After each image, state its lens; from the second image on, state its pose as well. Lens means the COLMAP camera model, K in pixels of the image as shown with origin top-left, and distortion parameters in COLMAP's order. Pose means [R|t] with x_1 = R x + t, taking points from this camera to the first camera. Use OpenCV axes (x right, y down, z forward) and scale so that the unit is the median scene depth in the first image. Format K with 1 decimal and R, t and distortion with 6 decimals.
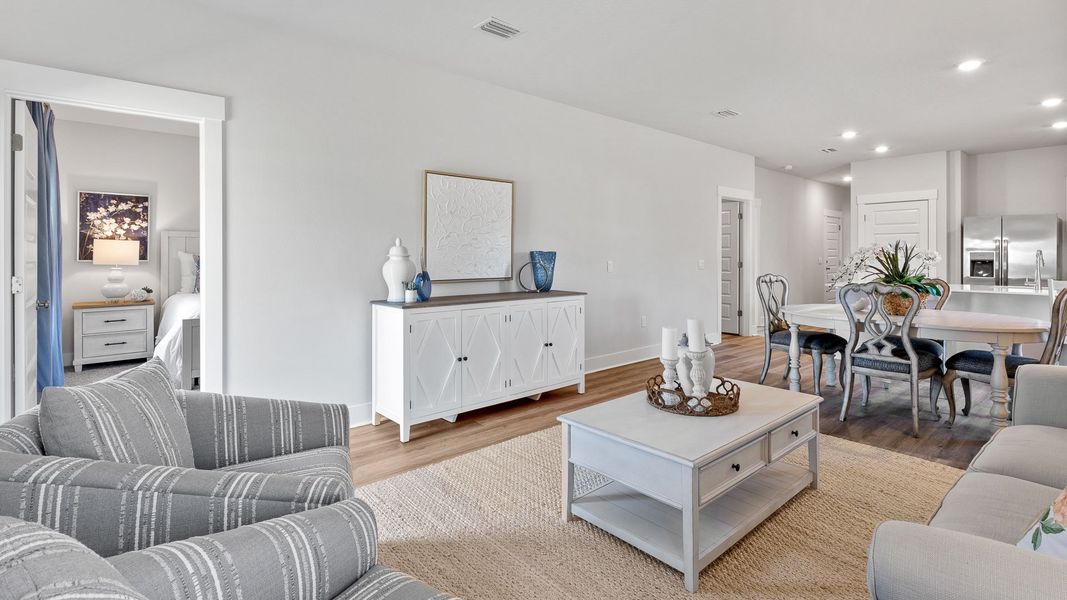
lens RADIAL K [[484.4, 0, 532.3], [0, 484.4, 256.4], [0, 0, 1]] dist [0.003623, 0.001126]
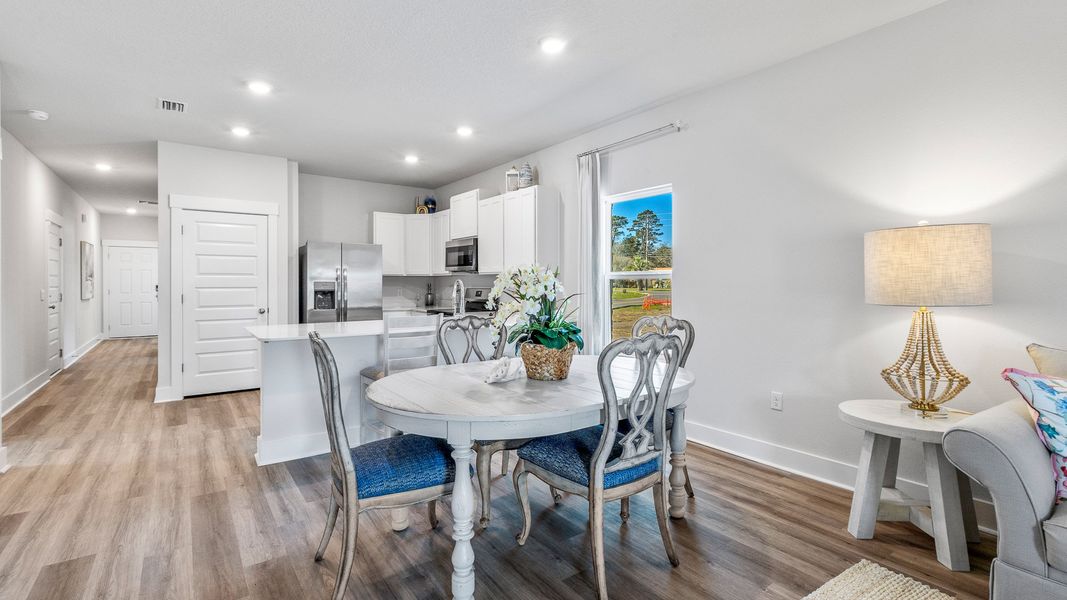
lens RADIAL K [[484.4, 0, 531.0], [0, 484.4, 290.5], [0, 0, 1]] dist [0.003623, 0.001126]
pose [[0.082346, -0.011008, 0.996543, 0.063746], [0.001011, 0.999939, 0.010962, -0.001541], [-0.996603, 0.000105, 0.082352, 0.560403]]
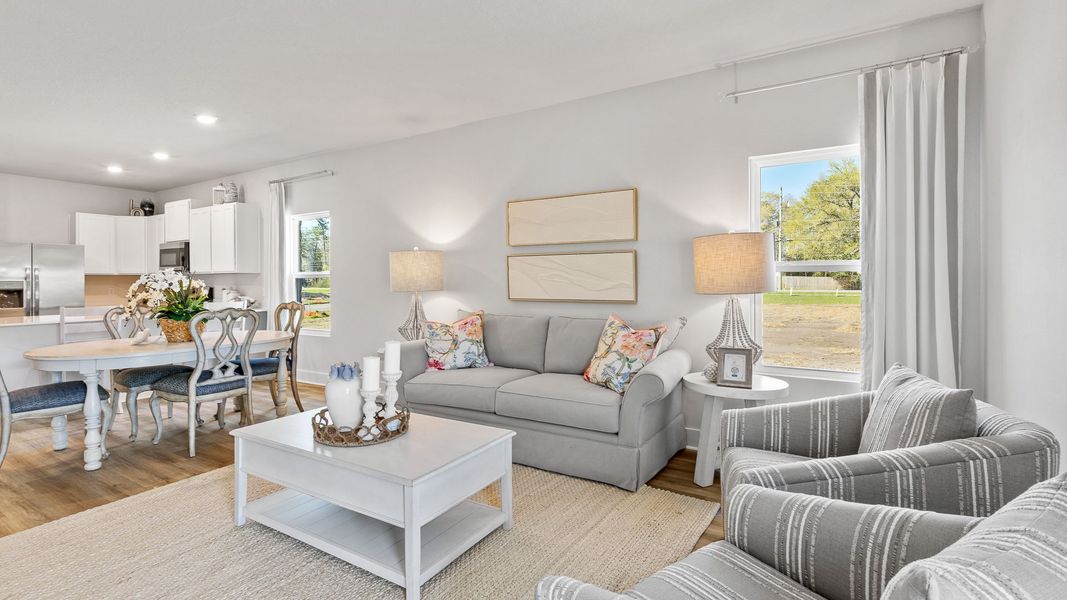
lens RADIAL K [[484.4, 0, 532.2], [0, 484.4, 284.4], [0, 0, 1]] dist [0.003623, 0.001126]
pose [[-0.307062, -0.002503, 0.951686, -0.254074], [0.007854, 0.999956, 0.005164, 0.001094], [-0.951657, 0.009060, -0.307029, 0.356002]]
